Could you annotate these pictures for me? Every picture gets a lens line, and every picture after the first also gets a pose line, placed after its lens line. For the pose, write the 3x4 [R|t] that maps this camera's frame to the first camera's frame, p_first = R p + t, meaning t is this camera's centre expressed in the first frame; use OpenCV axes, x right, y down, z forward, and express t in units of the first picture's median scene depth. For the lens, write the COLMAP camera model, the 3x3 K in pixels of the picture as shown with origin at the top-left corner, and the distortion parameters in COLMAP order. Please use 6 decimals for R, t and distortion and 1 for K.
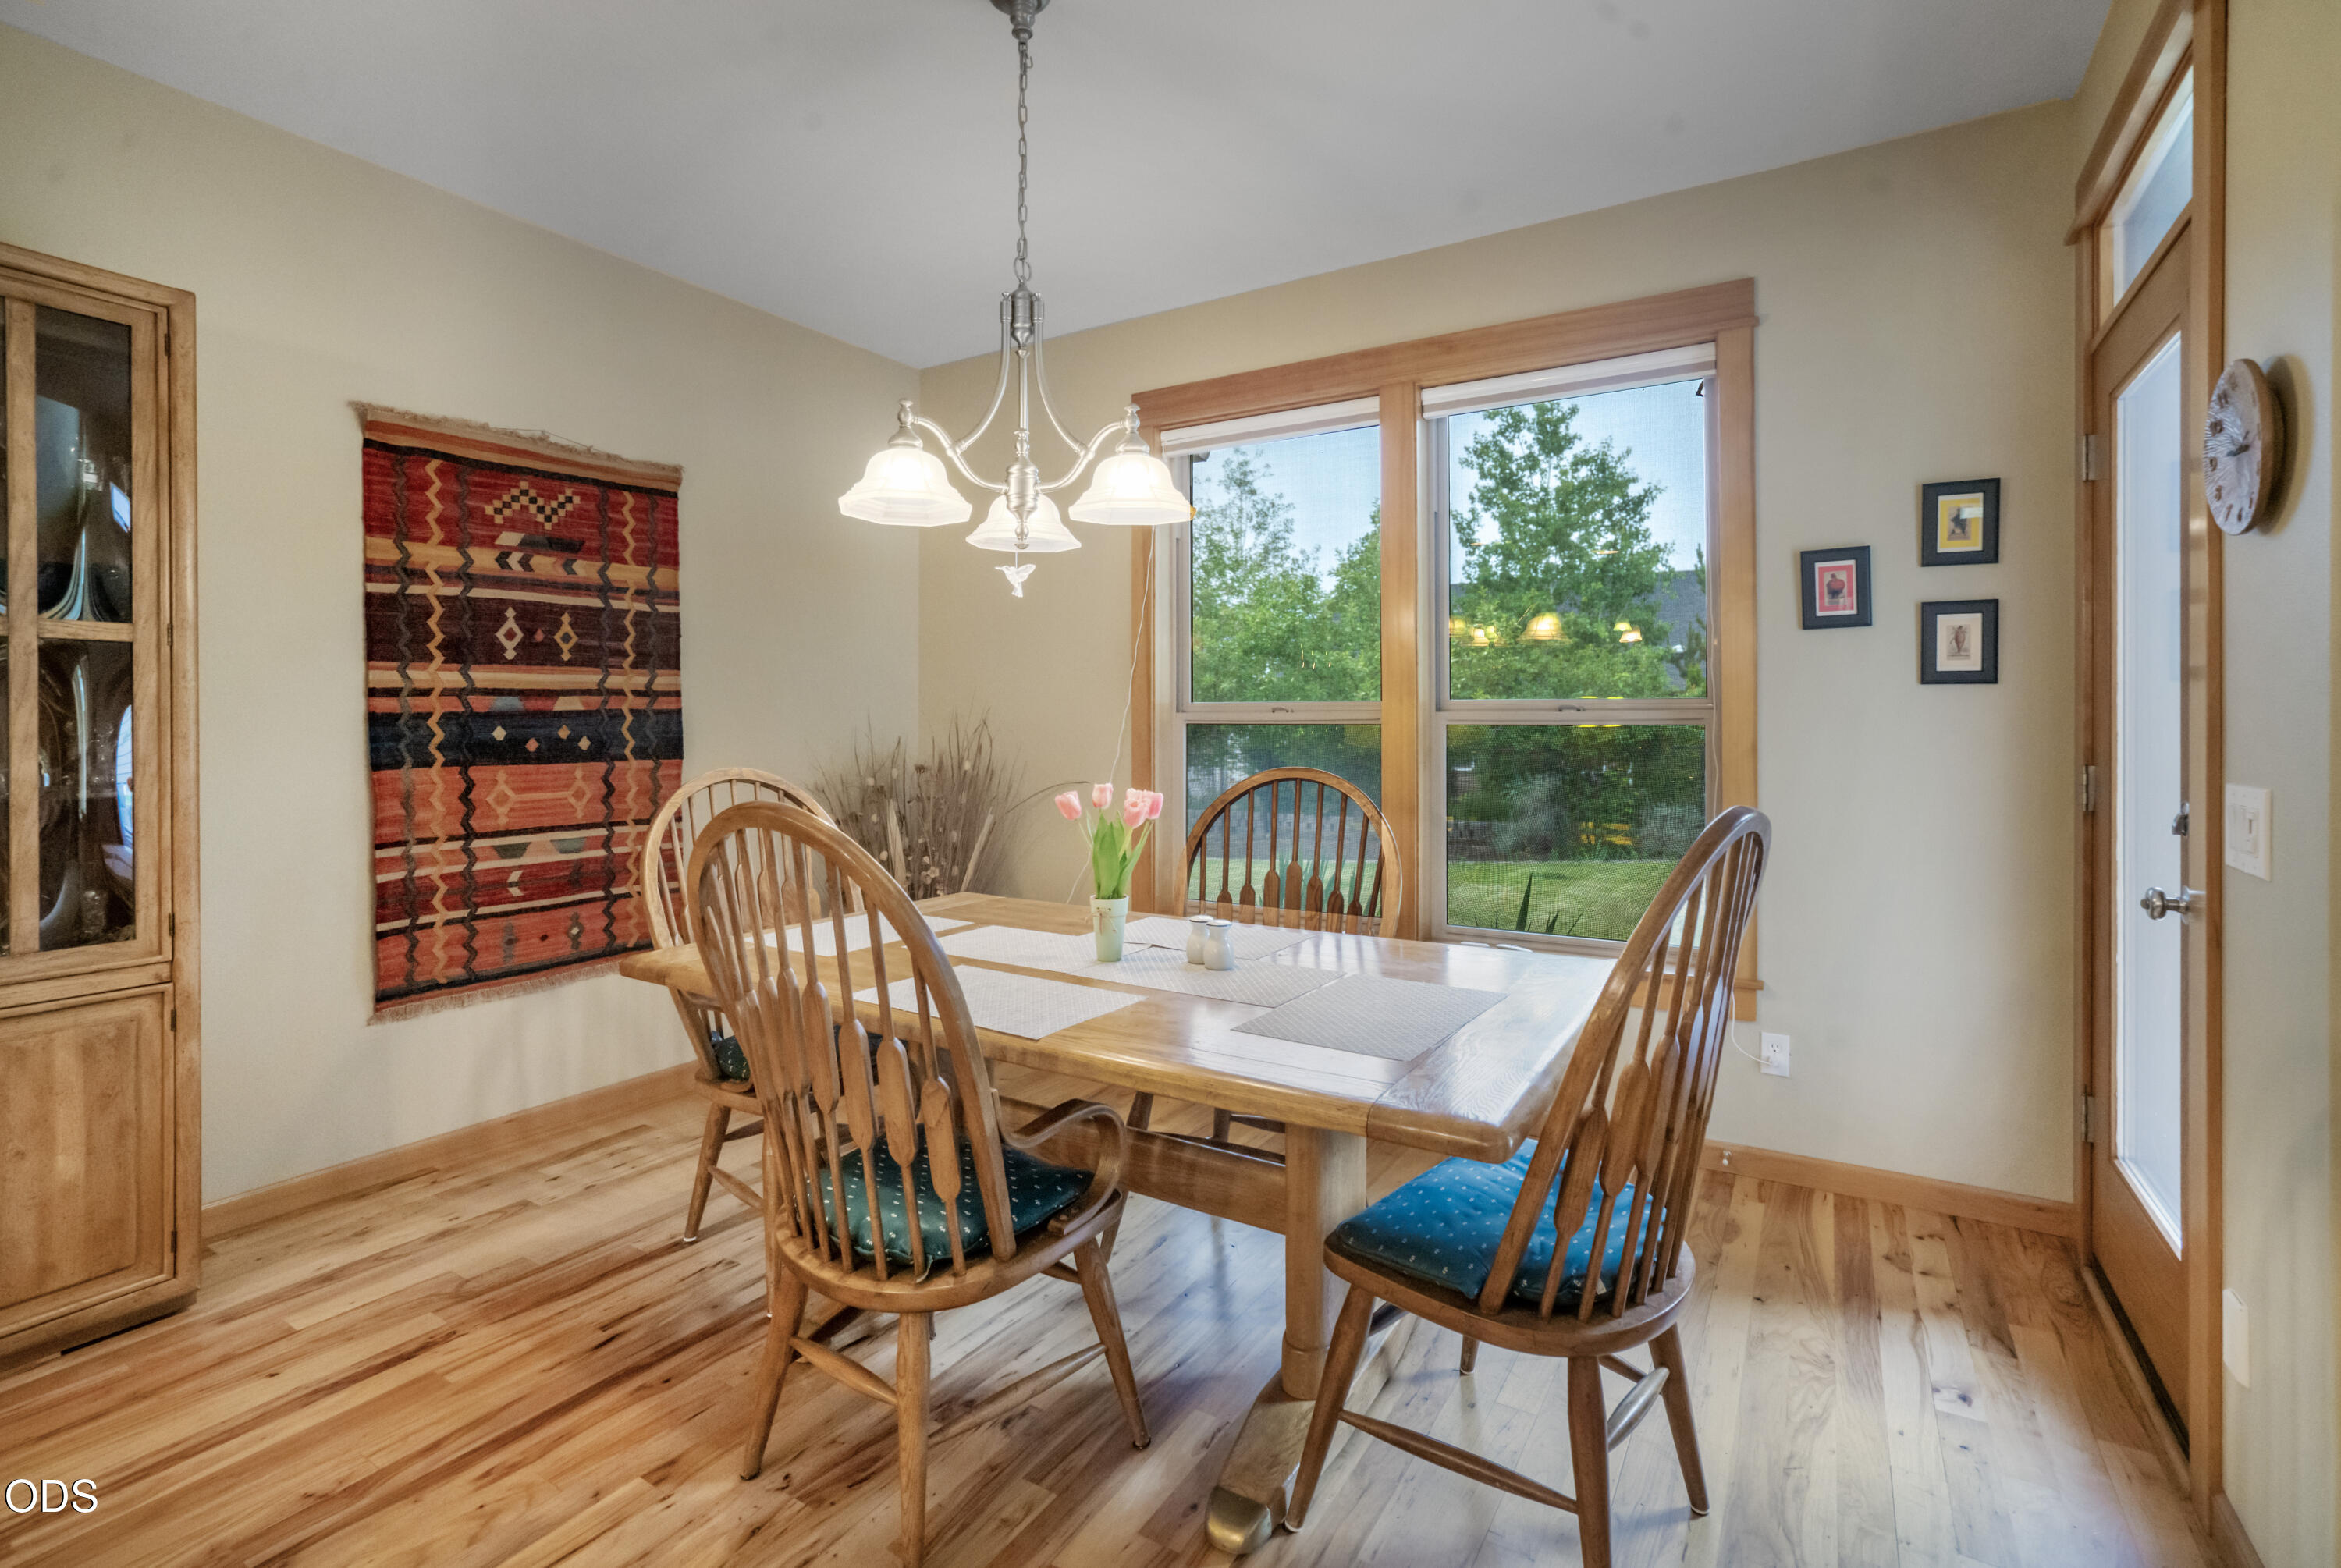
lens RADIAL K [[1076.7, 0, 1179.5], [0, 1076.7, 717.3], [0, 0, 1]] dist [-0.013928, 0.005340]
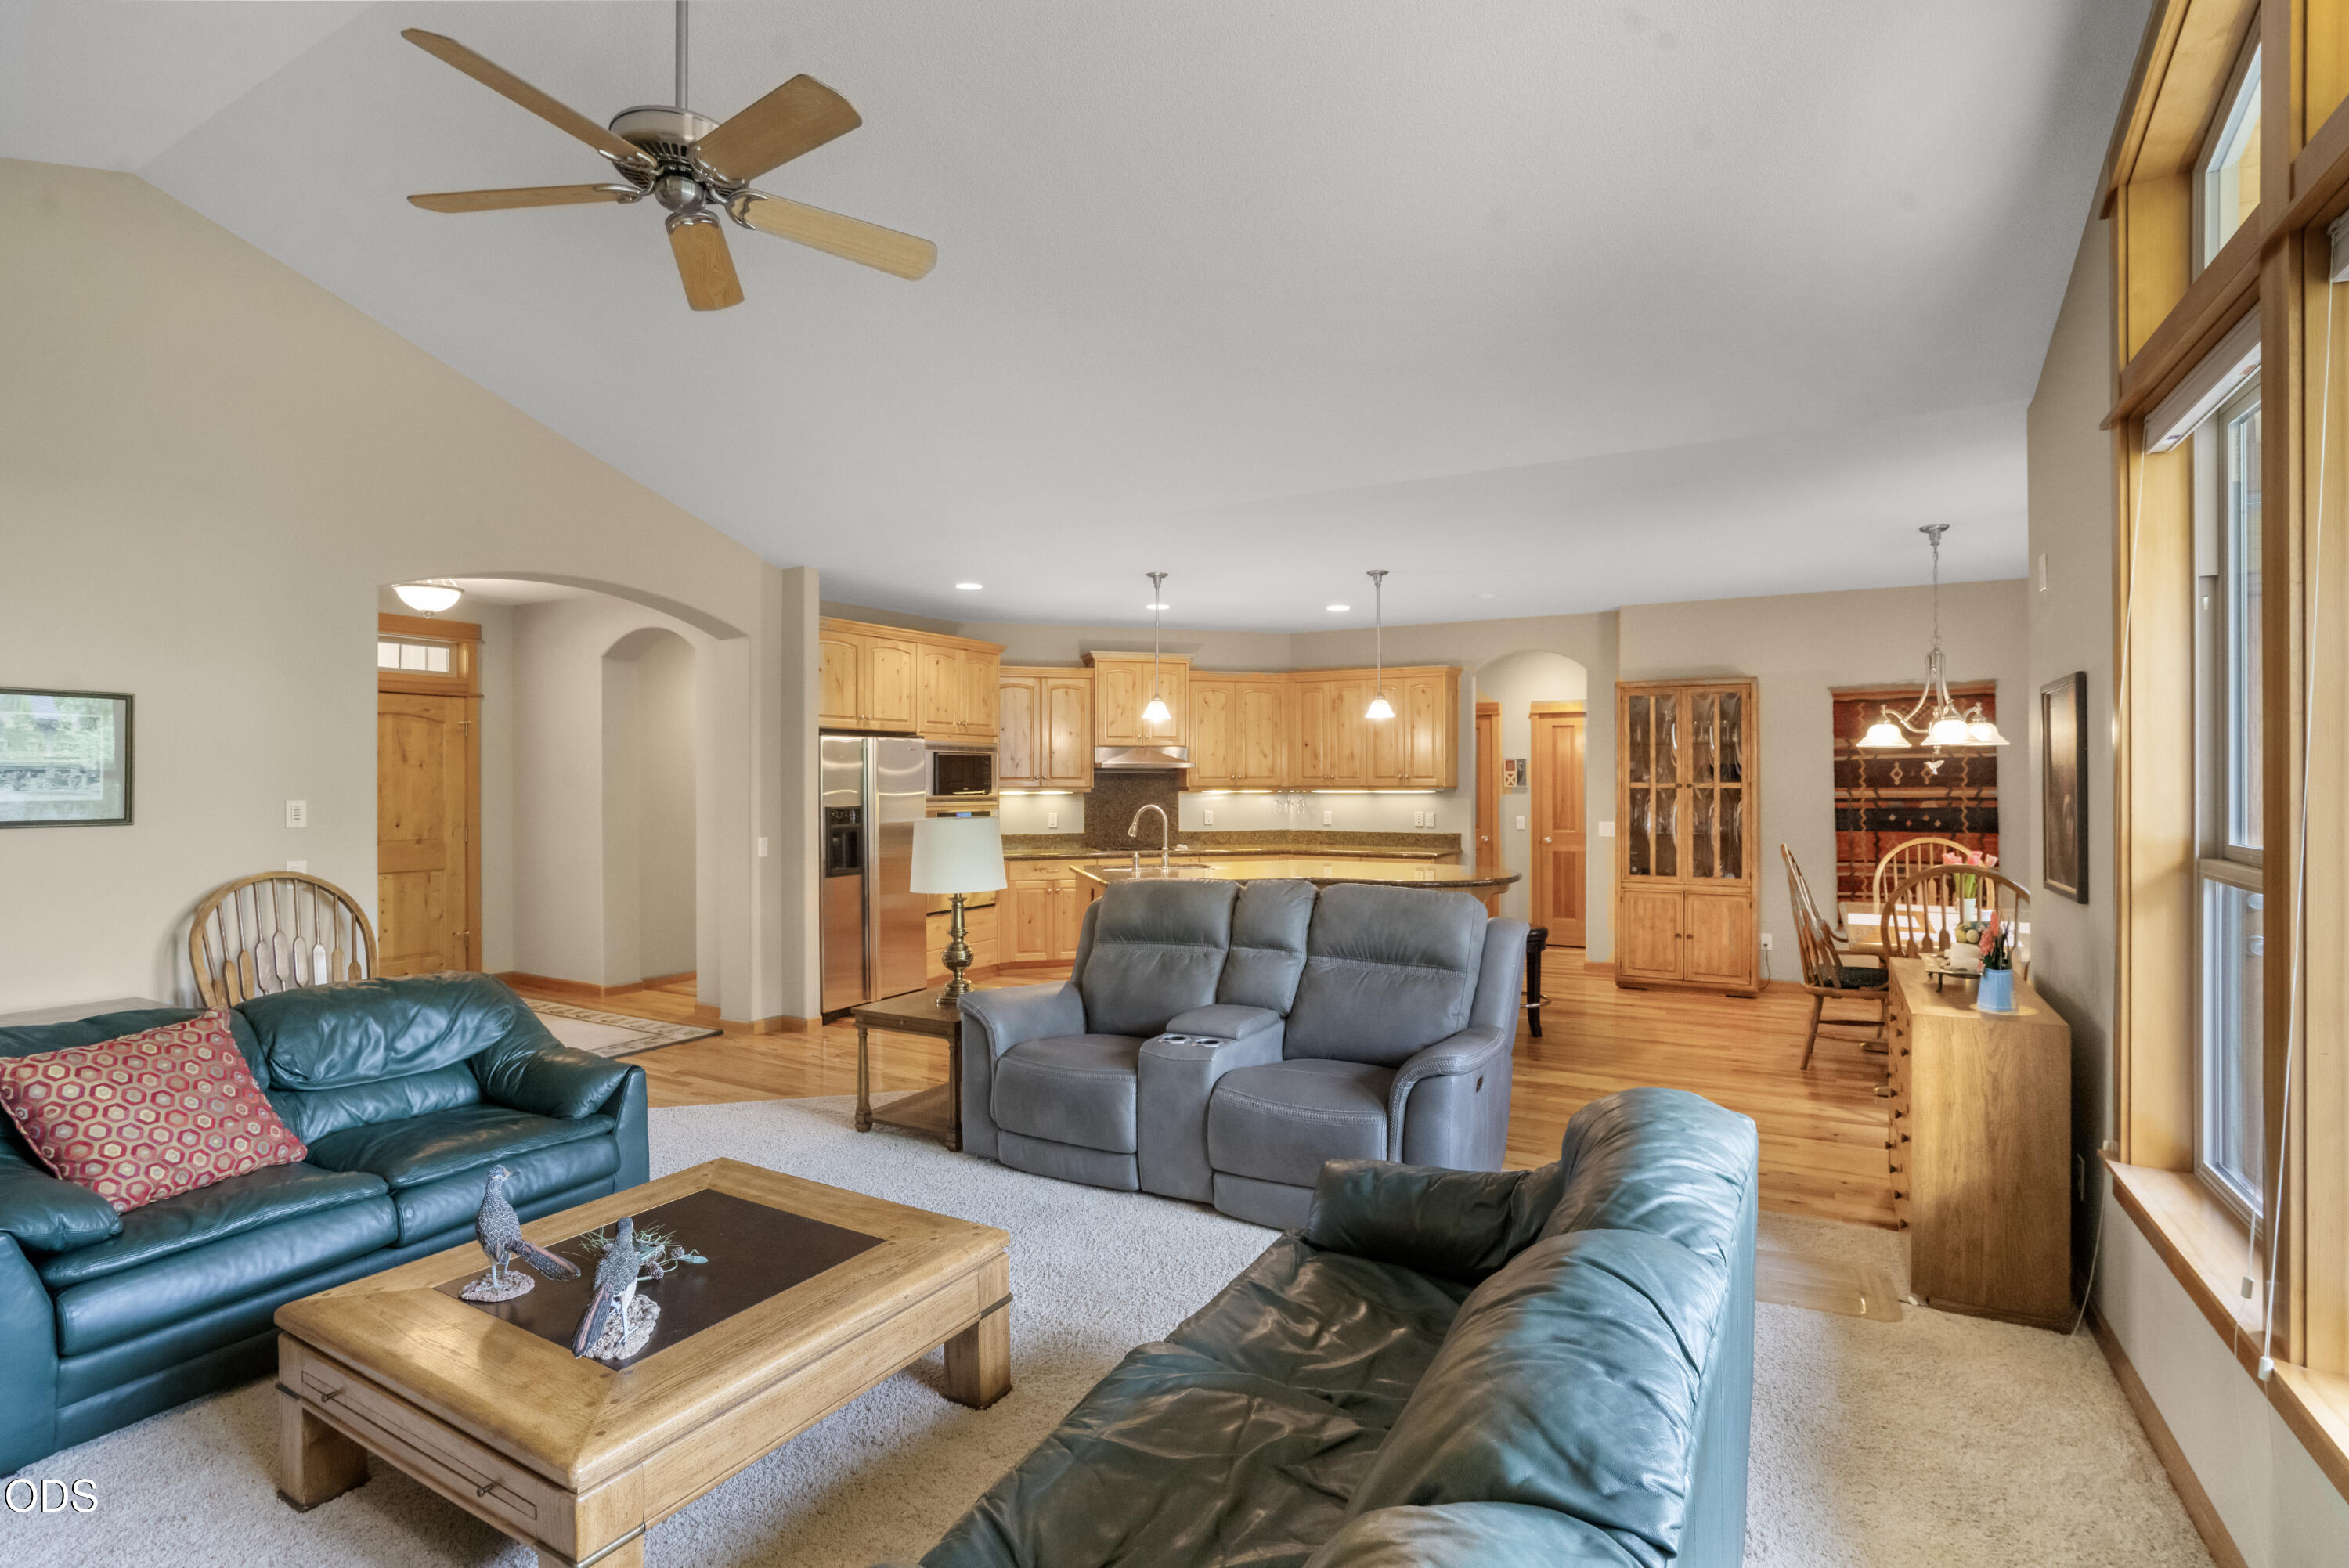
lens RADIAL K [[1080.4, 0, 1165.3], [0, 1080.4, 787.1], [0, 0, 1]] dist [-0.013928, 0.005340]
pose [[0.025455, 0.003929, -0.999668, 1.636197], [0.005073, 0.999979, 0.004059, -0.068240], [0.999663, -0.005174, 0.025434, -0.613064]]
